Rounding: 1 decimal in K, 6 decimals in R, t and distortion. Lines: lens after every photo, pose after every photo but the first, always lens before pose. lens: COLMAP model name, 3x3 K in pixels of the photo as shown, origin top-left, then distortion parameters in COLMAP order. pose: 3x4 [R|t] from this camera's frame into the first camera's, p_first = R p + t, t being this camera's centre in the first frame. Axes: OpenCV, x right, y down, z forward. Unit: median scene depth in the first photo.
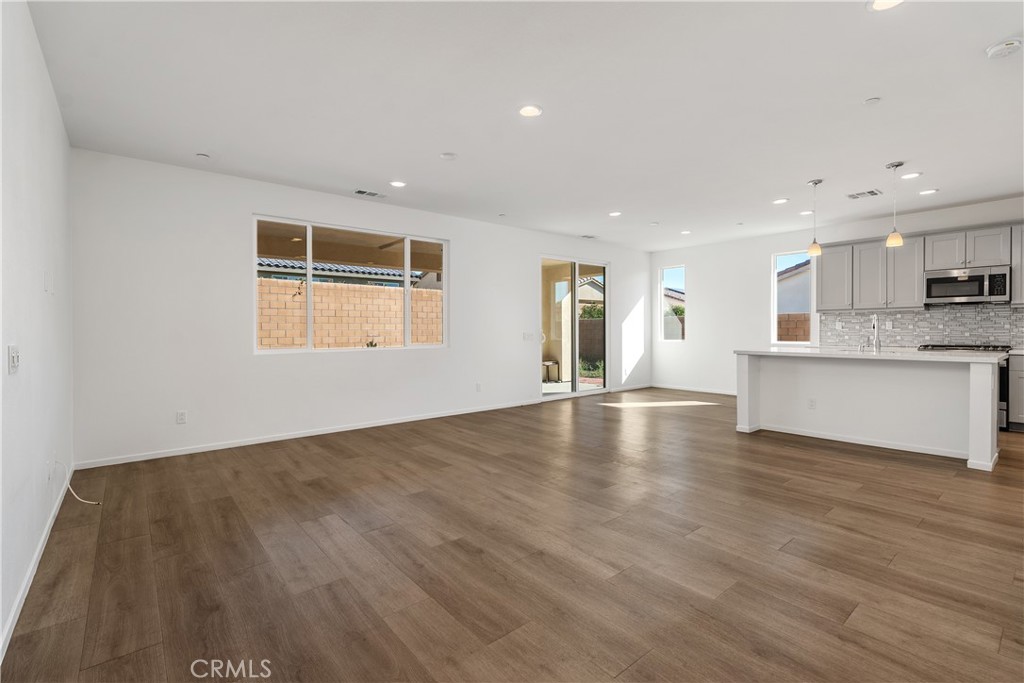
lens RADIAL K [[454.6, 0, 515.9], [0, 454.6, 334.7], [0, 0, 1]] dist [-0.001284, -0.000807]
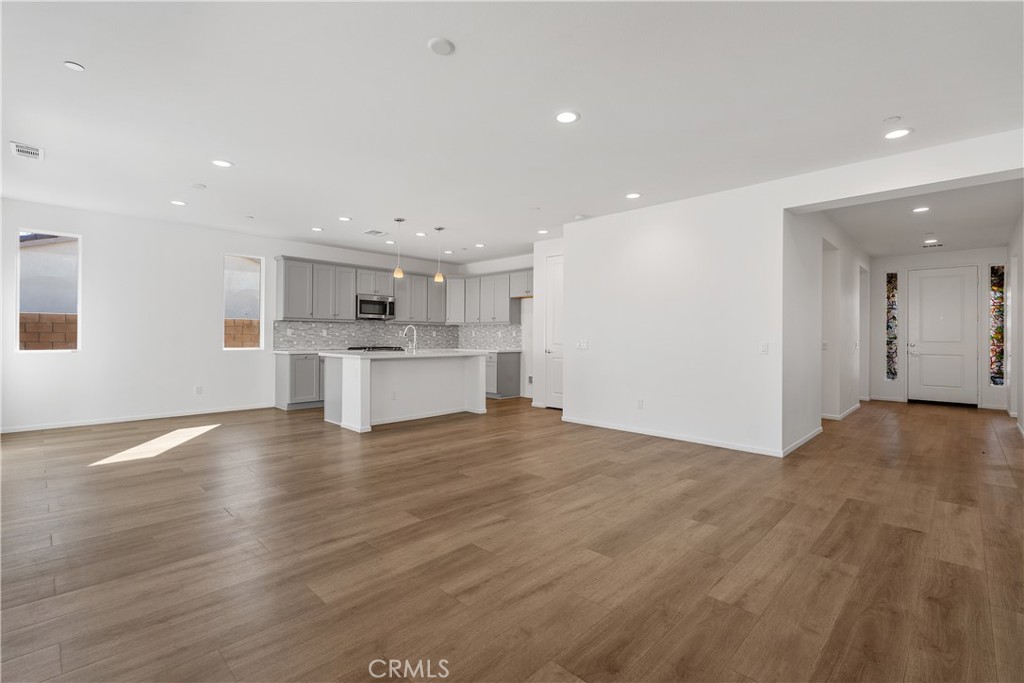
lens RADIAL K [[454.6, 0, 515.9], [0, 454.6, 334.7], [0, 0, 1]] dist [-0.001284, -0.000807]
pose [[-0.087891, 0.010173, 0.996078, -0.951421], [0.003316, 0.999945, -0.009920, -0.002162], [-0.996125, 0.002431, -0.087920, 1.198324]]
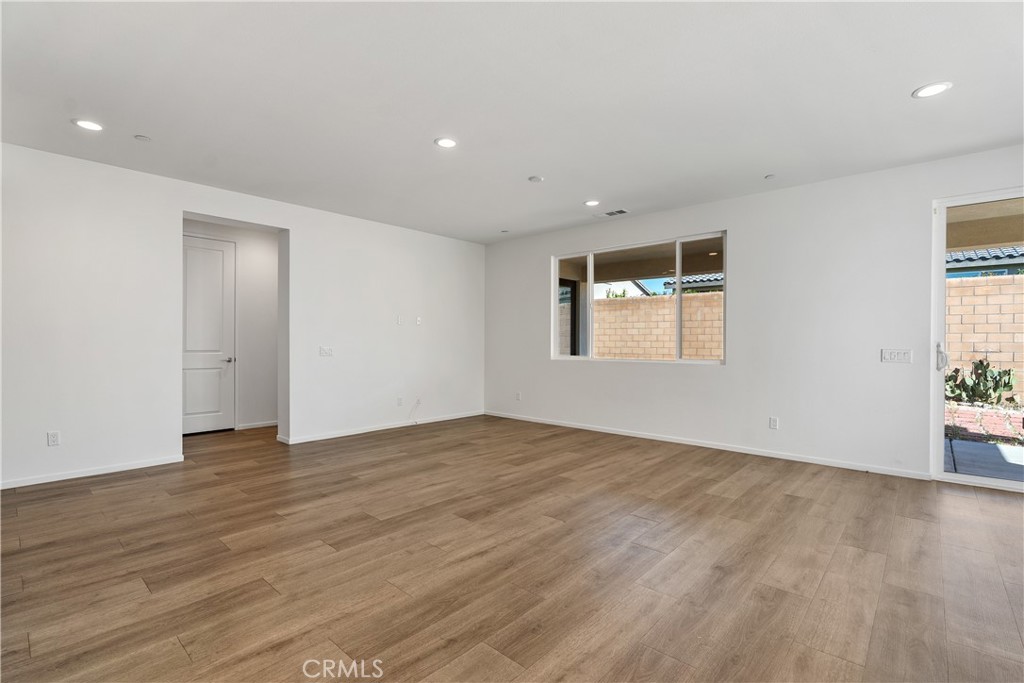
lens RADIAL K [[475.6, 0, 529.2], [0, 475.6, 342.4], [0, 0, 1]] dist [-0.016895, 0.000106]
pose [[0.157488, 0.007860, -0.987490, 1.196259], [-0.014377, 0.999881, 0.005666, -0.020201], [0.987416, 0.013305, 0.157582, 1.019476]]
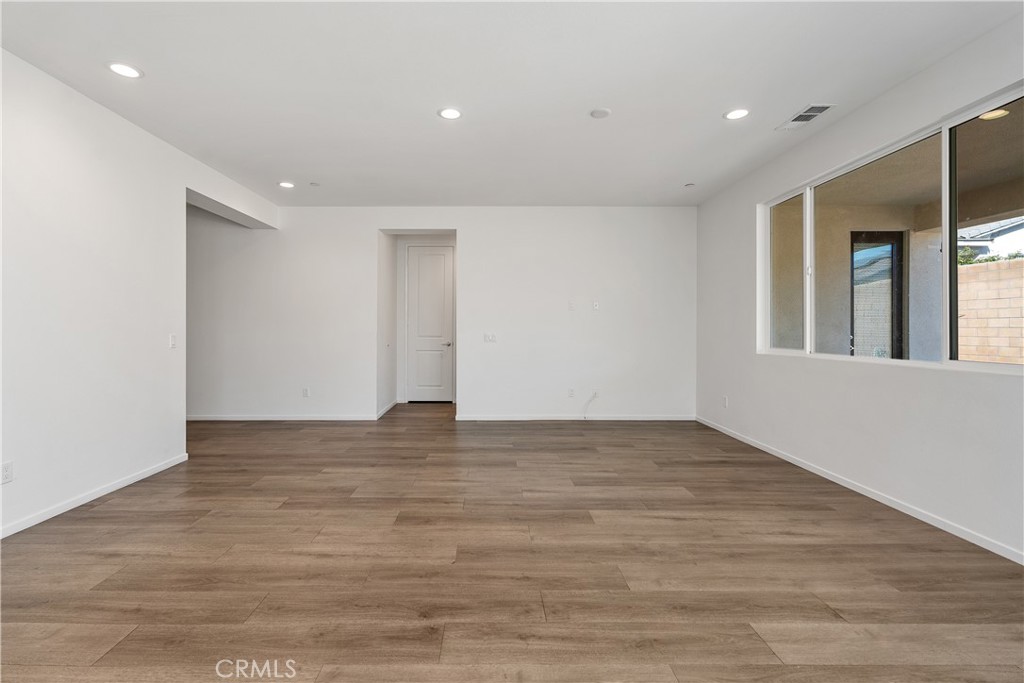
lens RADIAL K [[478.6, 0, 491.7], [0, 478.6, 330.7], [0, 0, 1]] dist [0.003217, -0.000209]
pose [[-0.649781, 0.008013, -0.760079, 0.783370], [-0.004753, 0.999882, 0.014605, -0.021956], [0.760107, 0.013102, -0.649666, 1.767562]]
